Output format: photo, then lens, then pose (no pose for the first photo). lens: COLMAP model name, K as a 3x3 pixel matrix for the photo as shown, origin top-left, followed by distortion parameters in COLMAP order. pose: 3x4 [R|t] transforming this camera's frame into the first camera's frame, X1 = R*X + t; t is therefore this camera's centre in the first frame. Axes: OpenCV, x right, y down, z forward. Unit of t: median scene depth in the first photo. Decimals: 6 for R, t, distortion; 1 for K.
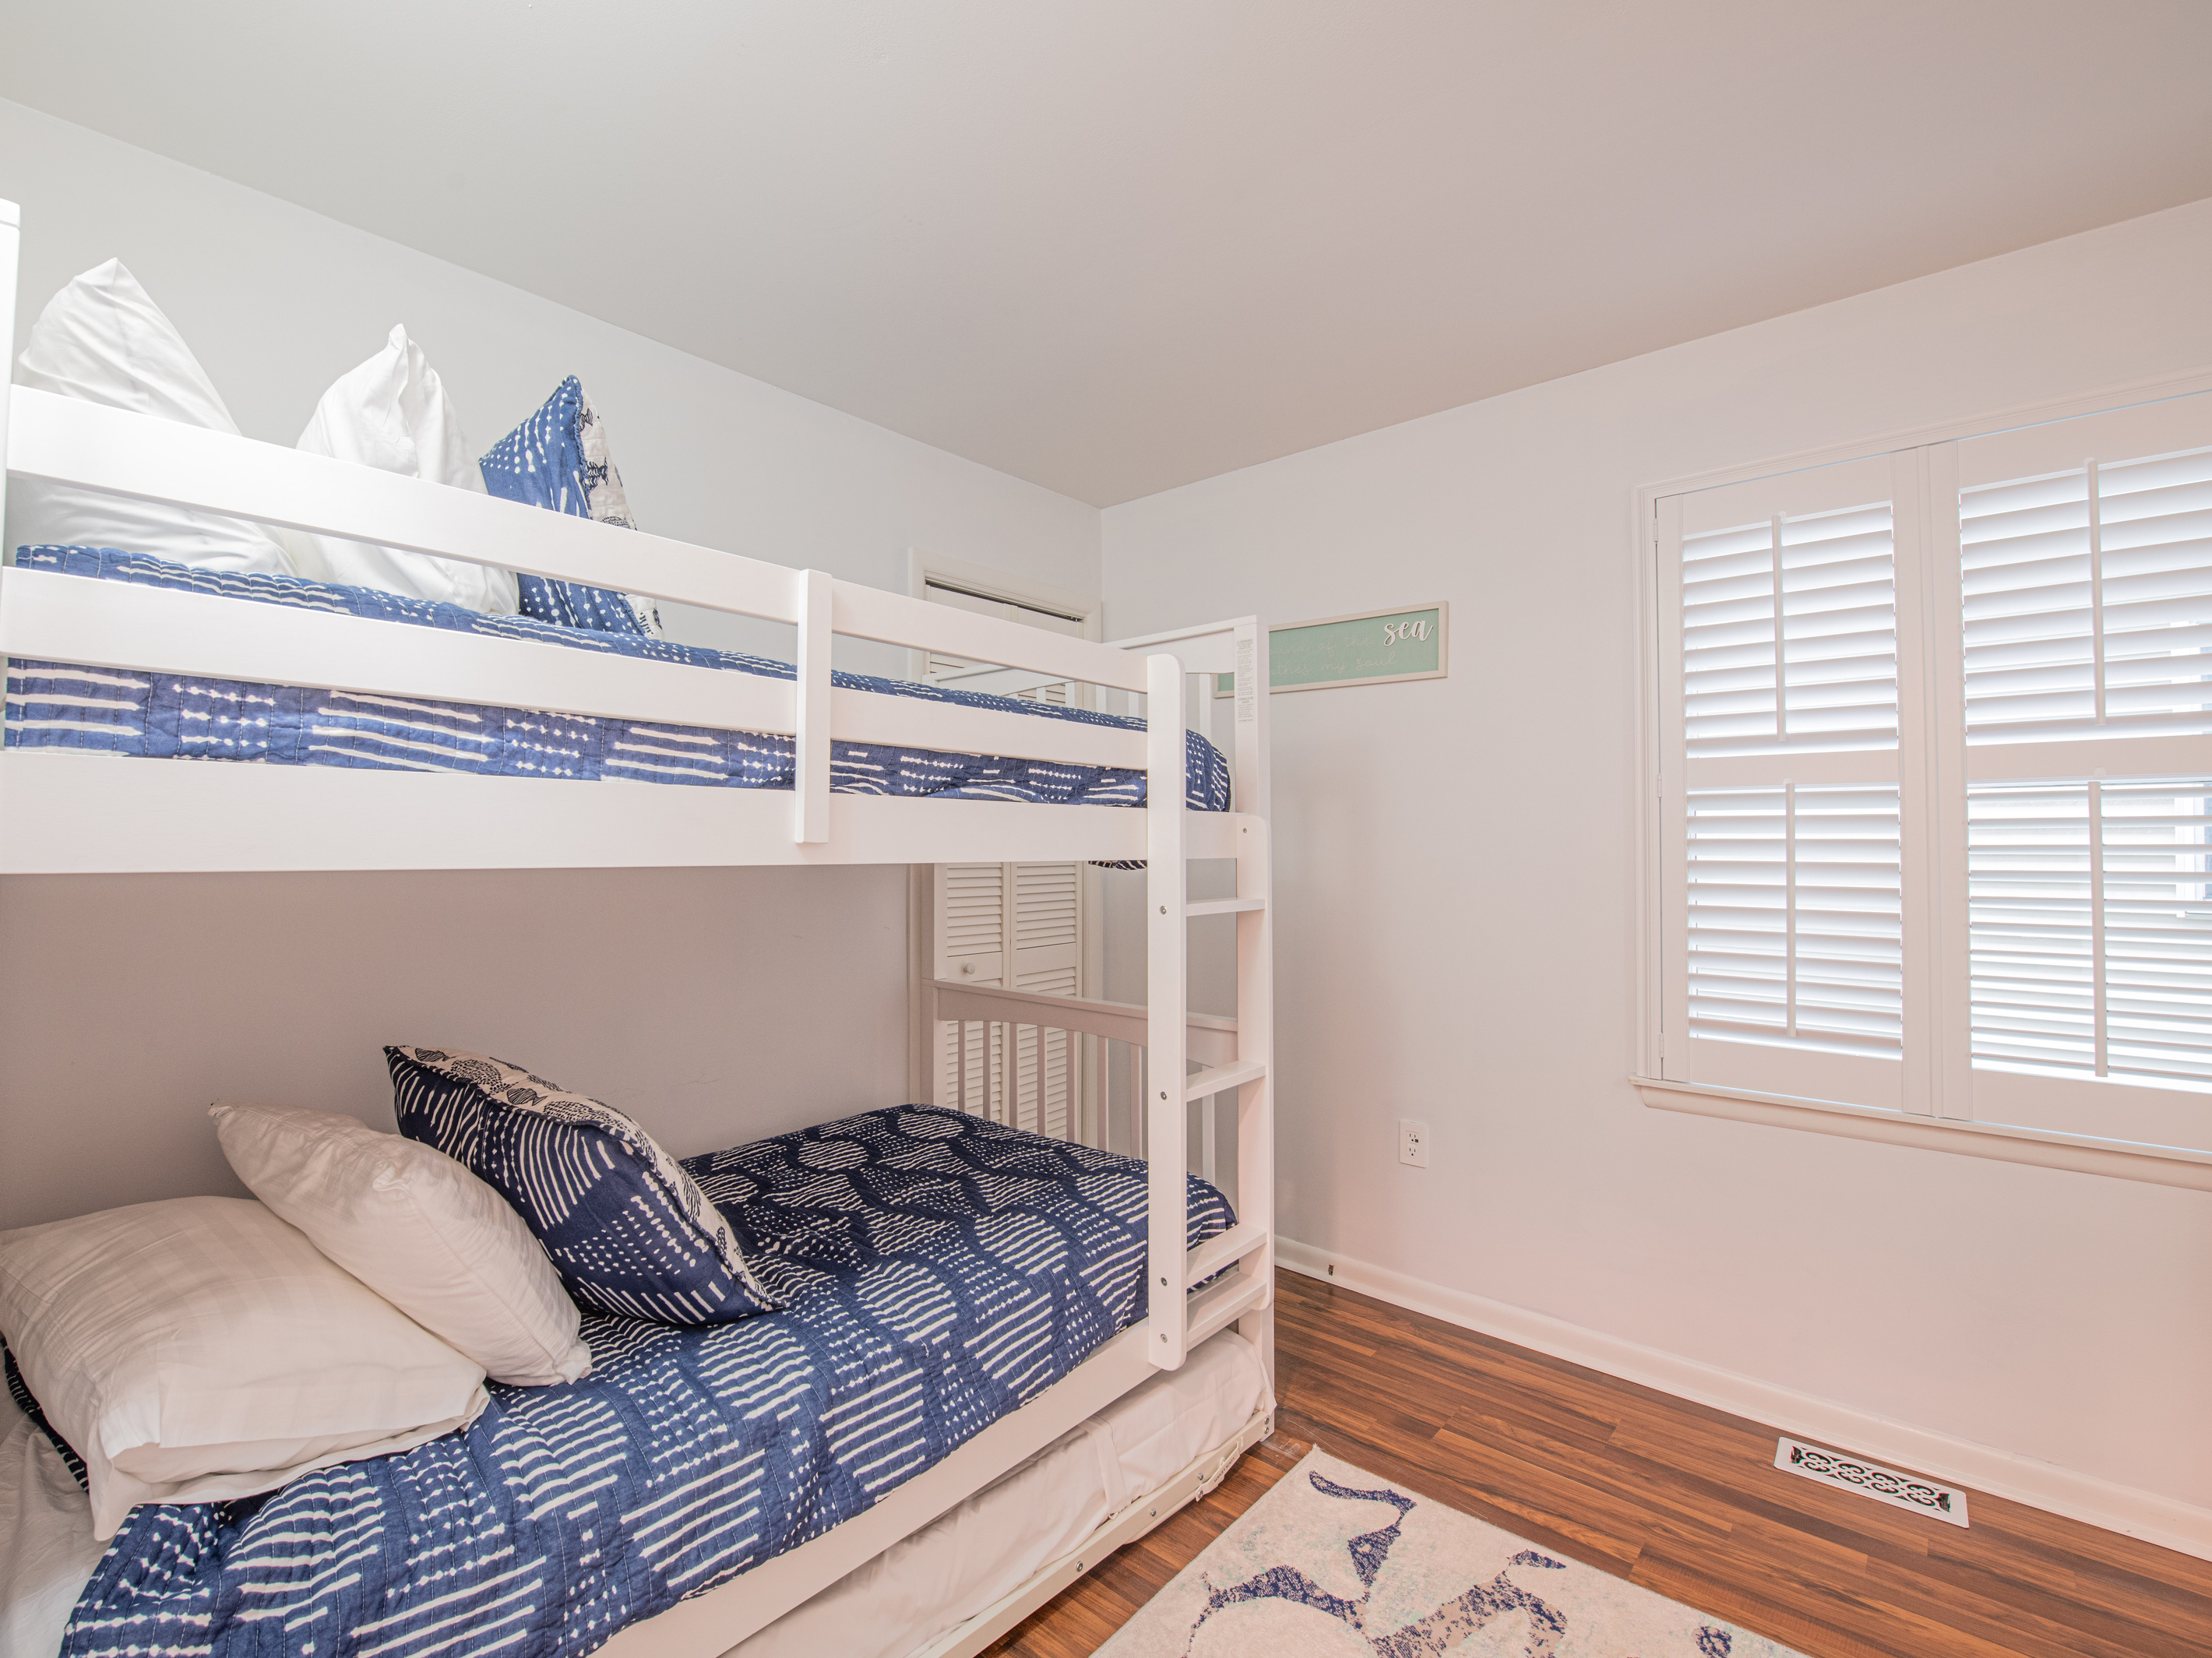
lens RADIAL K [[1011.8, 0, 1016.5], [0, 1011.8, 871.8], [0, 0, 1]] dist [-0.011585, -0.004593]
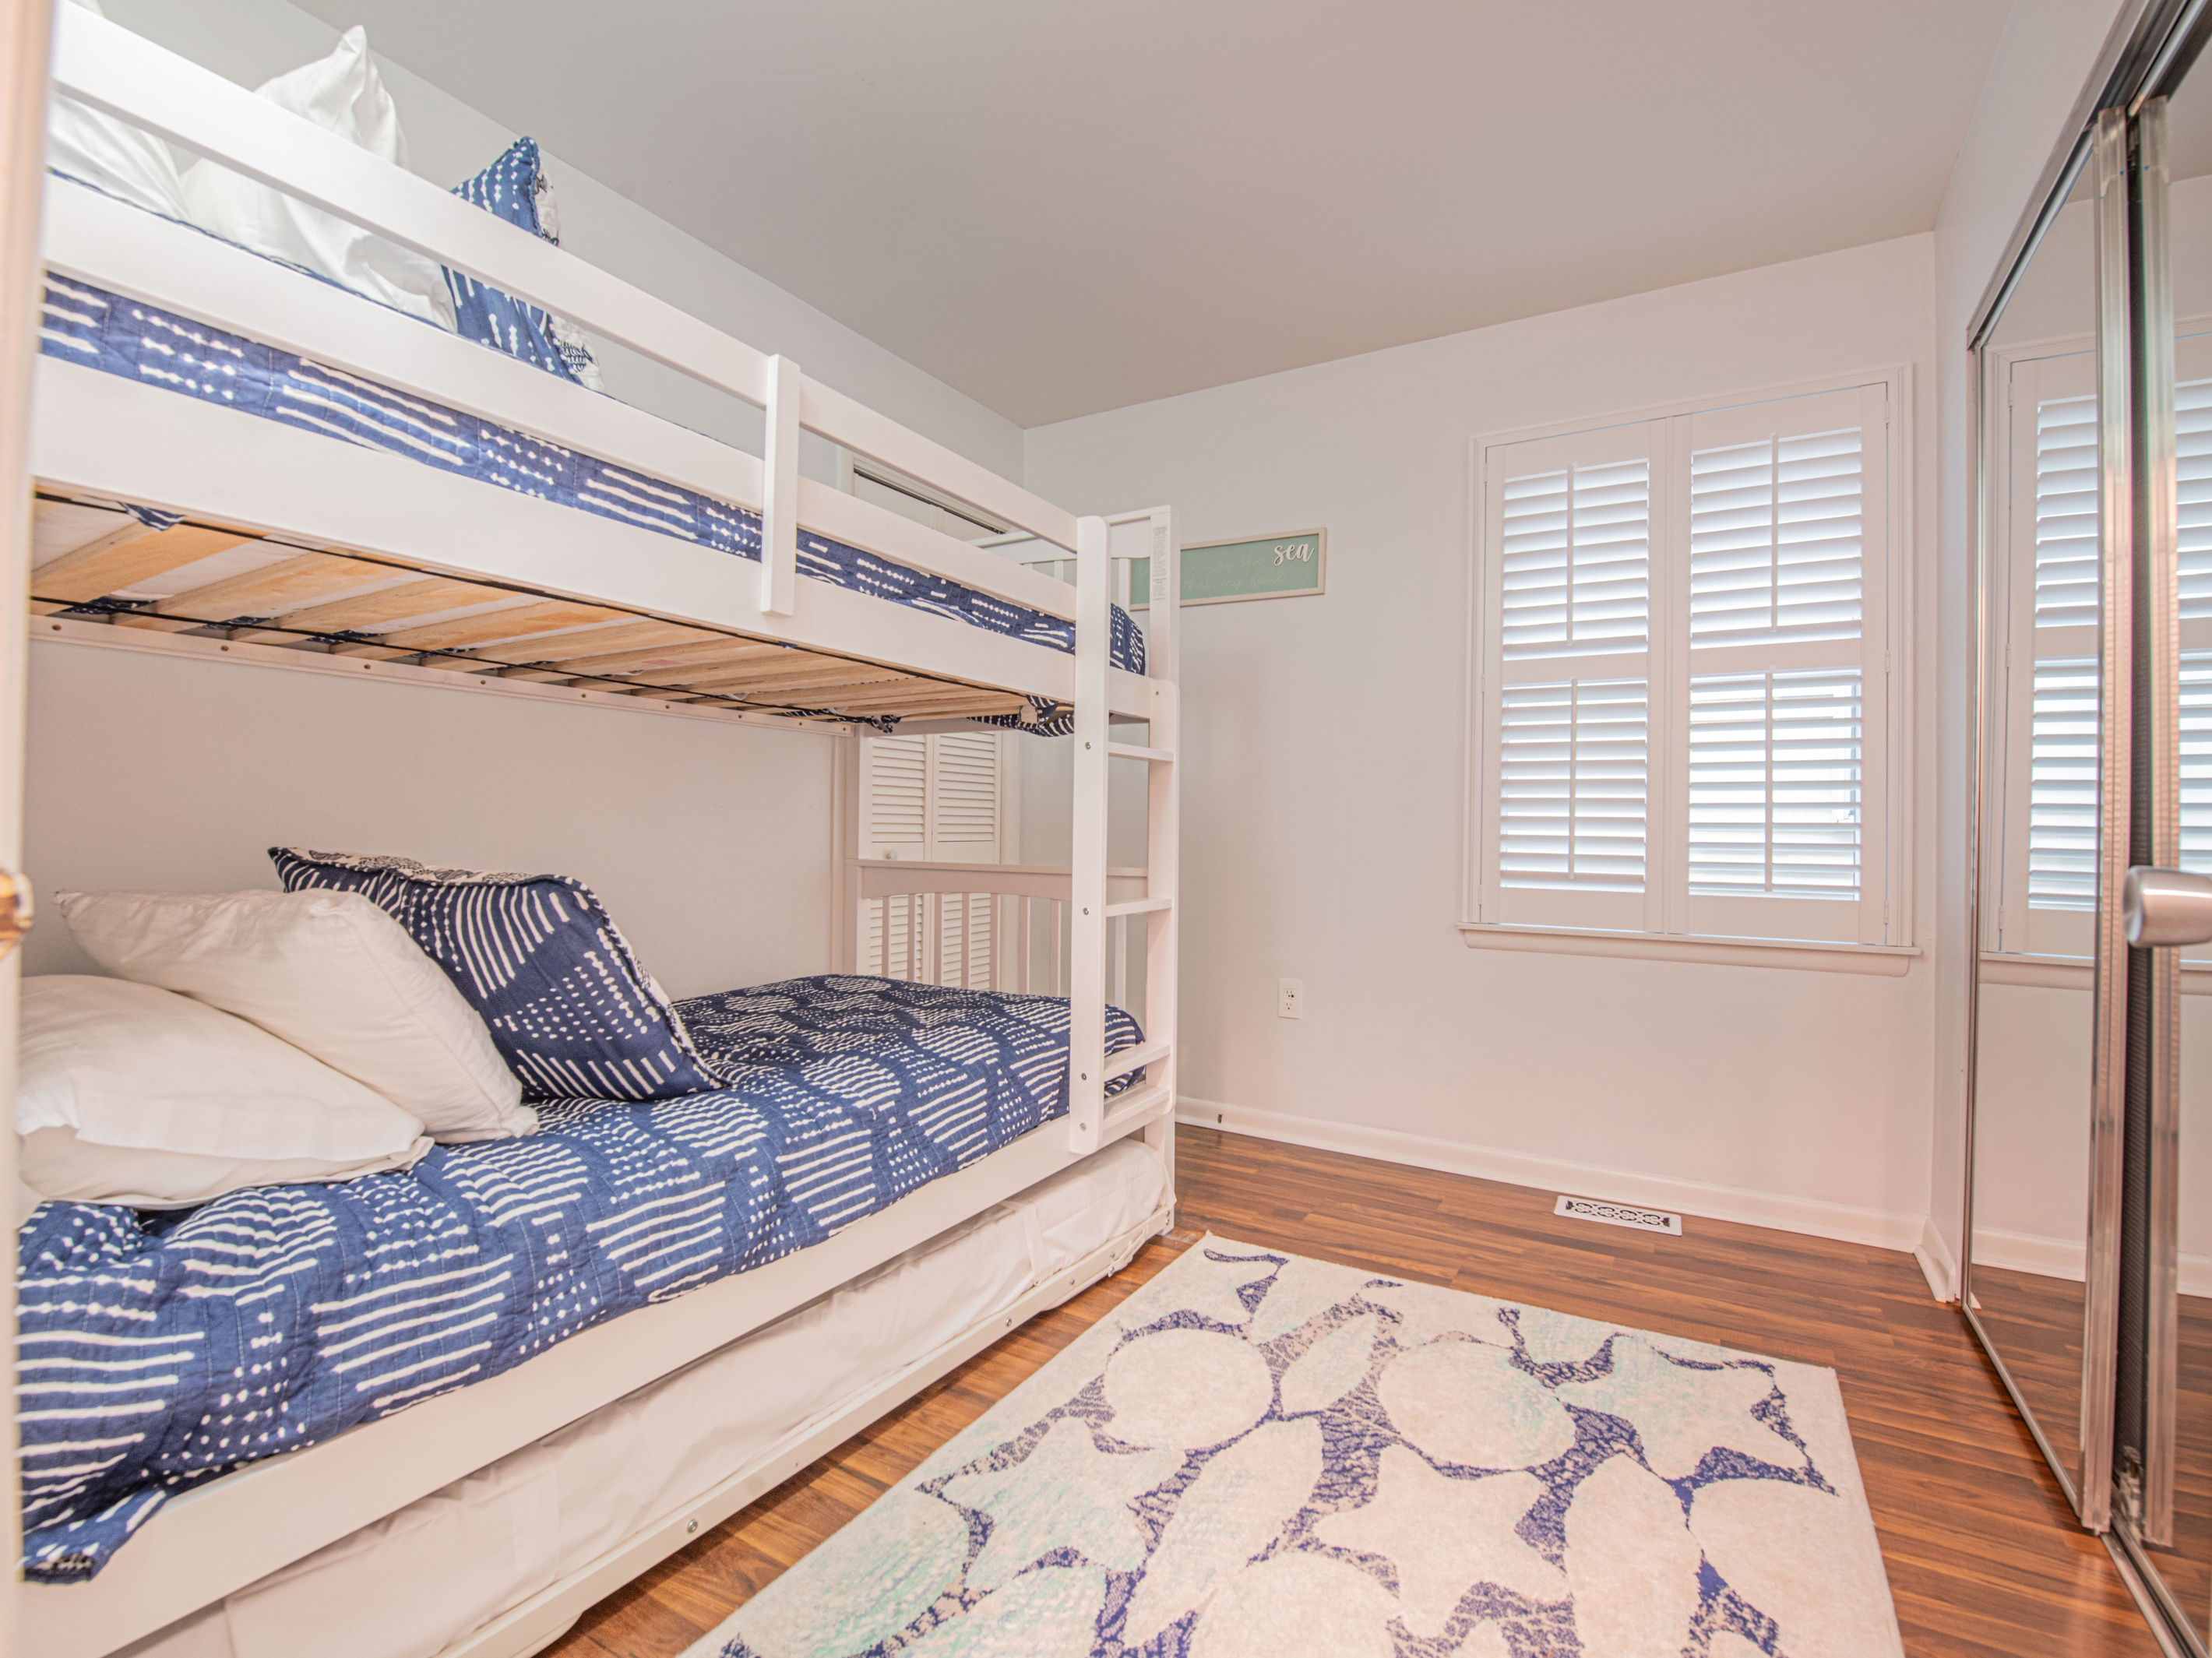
lens RADIAL K [[958.5, 0, 1182.0], [0, 958.5, 831.7], [0, 0, 1]] dist [-0.010965, -0.003070]
pose [[0.966122, 0.009830, 0.257897, -0.039123], [-0.015745, 0.999658, 0.020882, 0.148671], [-0.257603, -0.024236, 0.965947, -0.086278]]
